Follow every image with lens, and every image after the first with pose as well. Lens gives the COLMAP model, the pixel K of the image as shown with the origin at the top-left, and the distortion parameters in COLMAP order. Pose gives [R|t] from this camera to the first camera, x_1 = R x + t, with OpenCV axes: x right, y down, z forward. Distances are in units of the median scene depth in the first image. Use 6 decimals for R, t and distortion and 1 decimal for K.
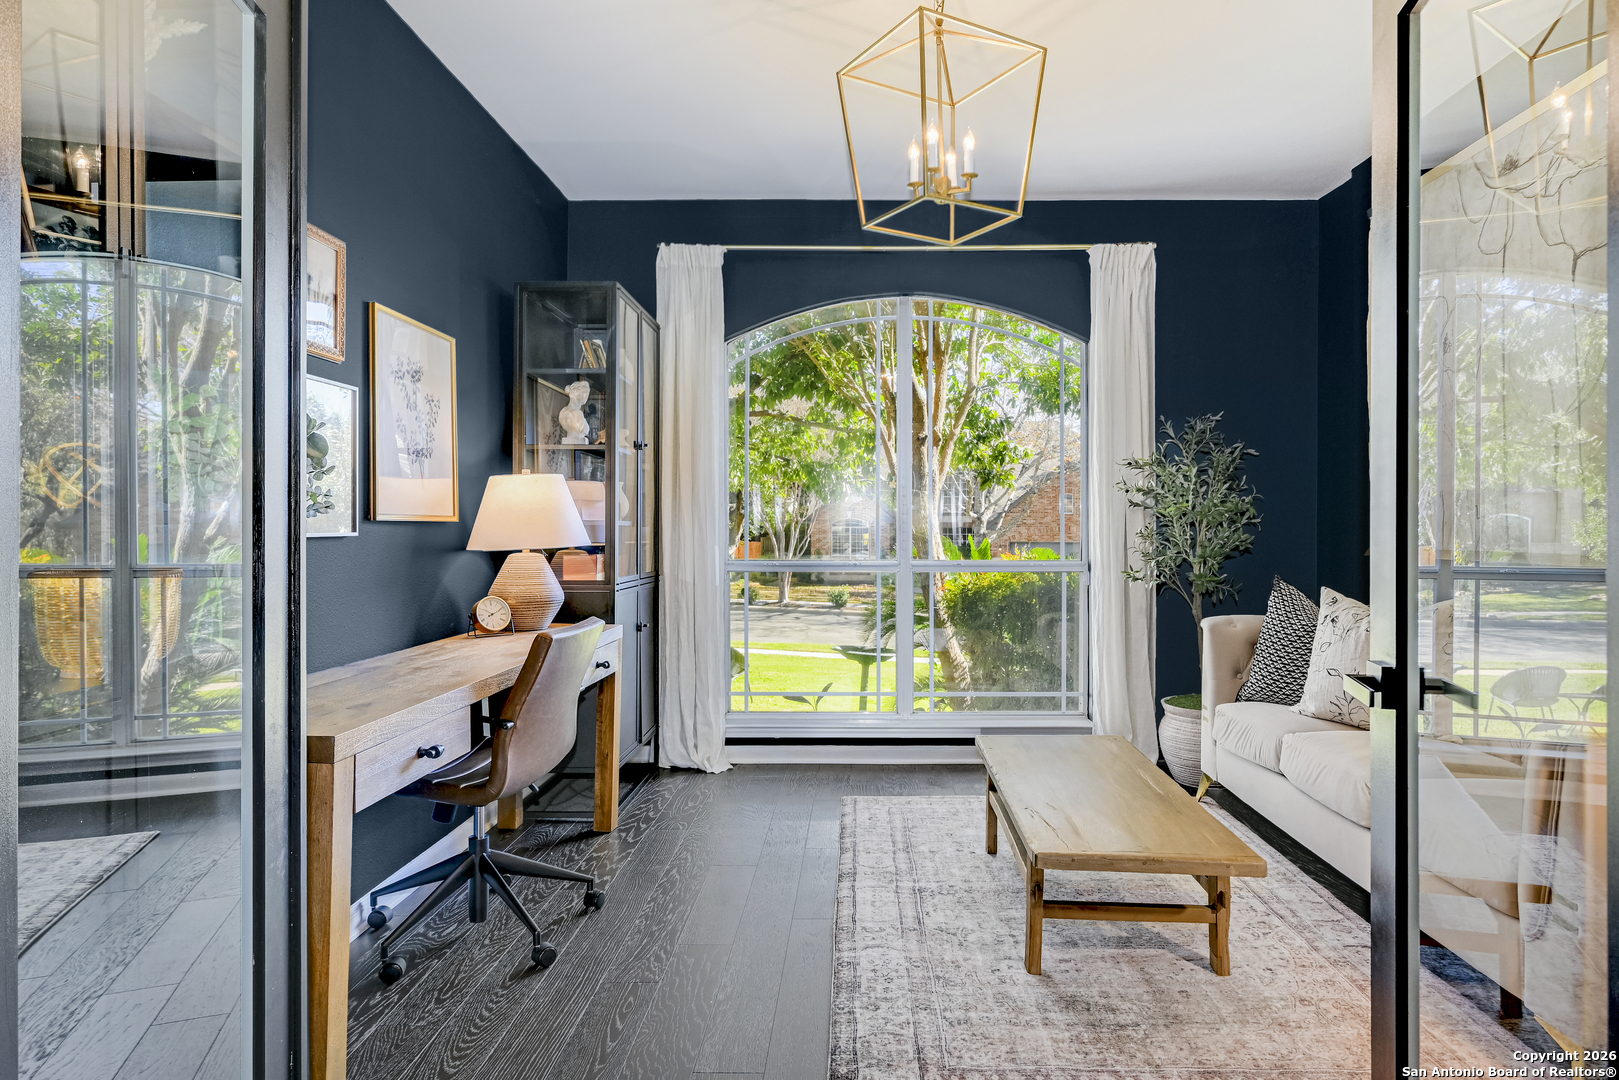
lens RADIAL K [[937.5, 0, 869.3], [0, 937.5, 533.9], [0, 0, 1]] dist [-0.000071, -0.000227]
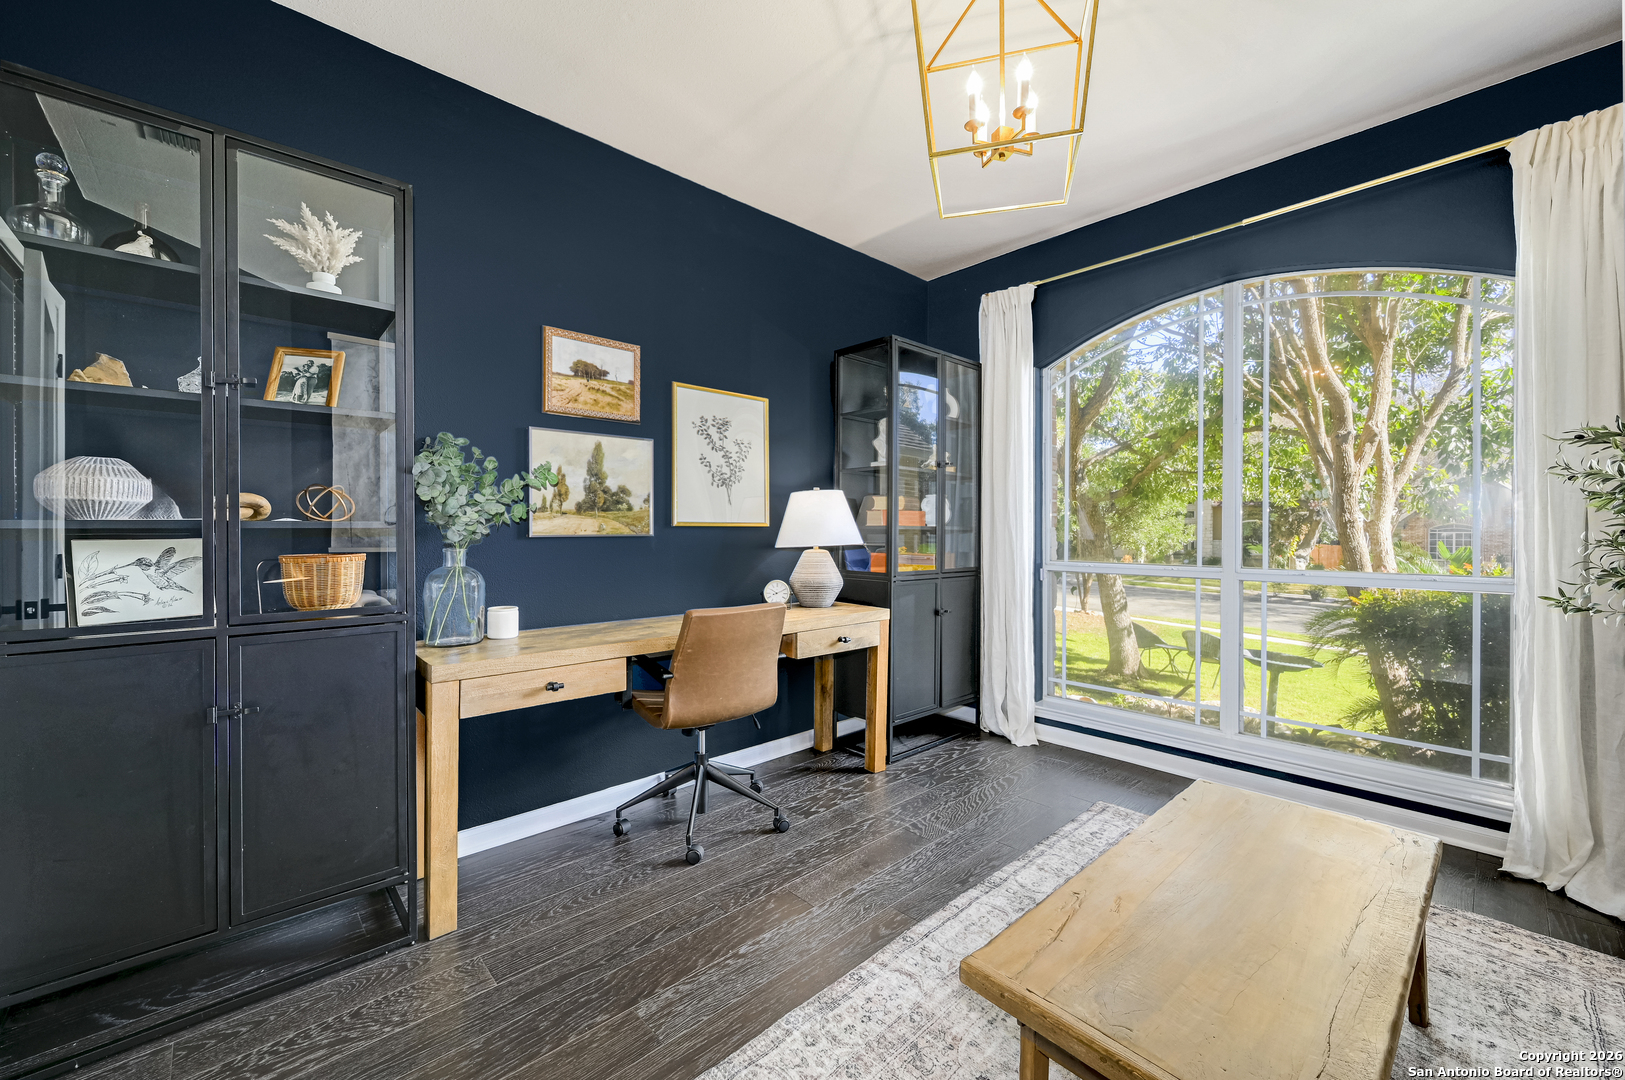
lens RADIAL K [[647.1, 0, 812.8], [0, 647.1, 530.7], [0, 0, 1]] dist [-0.000435, 0.000340]
pose [[0.680010, 0.002254, -0.733199, 0.294176], [-0.006457, 0.999975, -0.002915, -0.003759], [0.733174, 0.006716, 0.680008, 0.338161]]
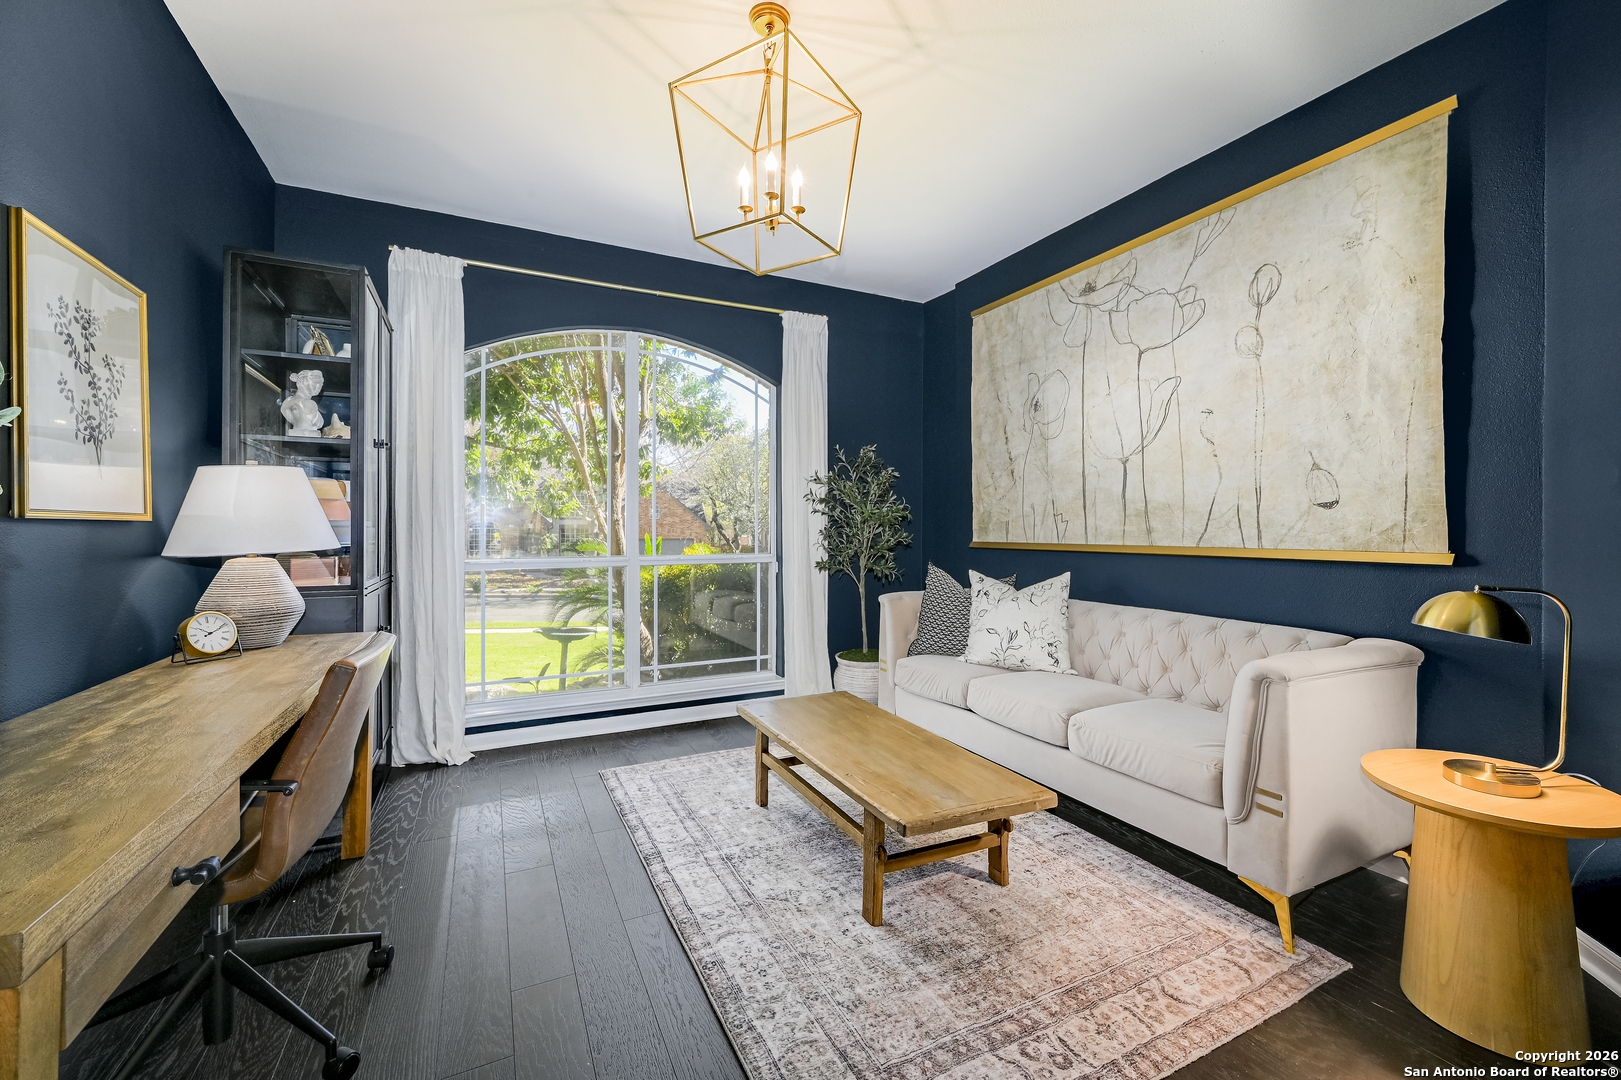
lens RADIAL K [[645.5, 0, 810.8], [0, 645.5, 530.7], [0, 0, 1]] dist [-0.000435, 0.000340]
pose [[0.897536, -0.002020, 0.440937, -0.155467], [0.003455, 0.999991, -0.002454, -0.001258], [-0.440928, 0.003726, 0.897535, 0.224539]]
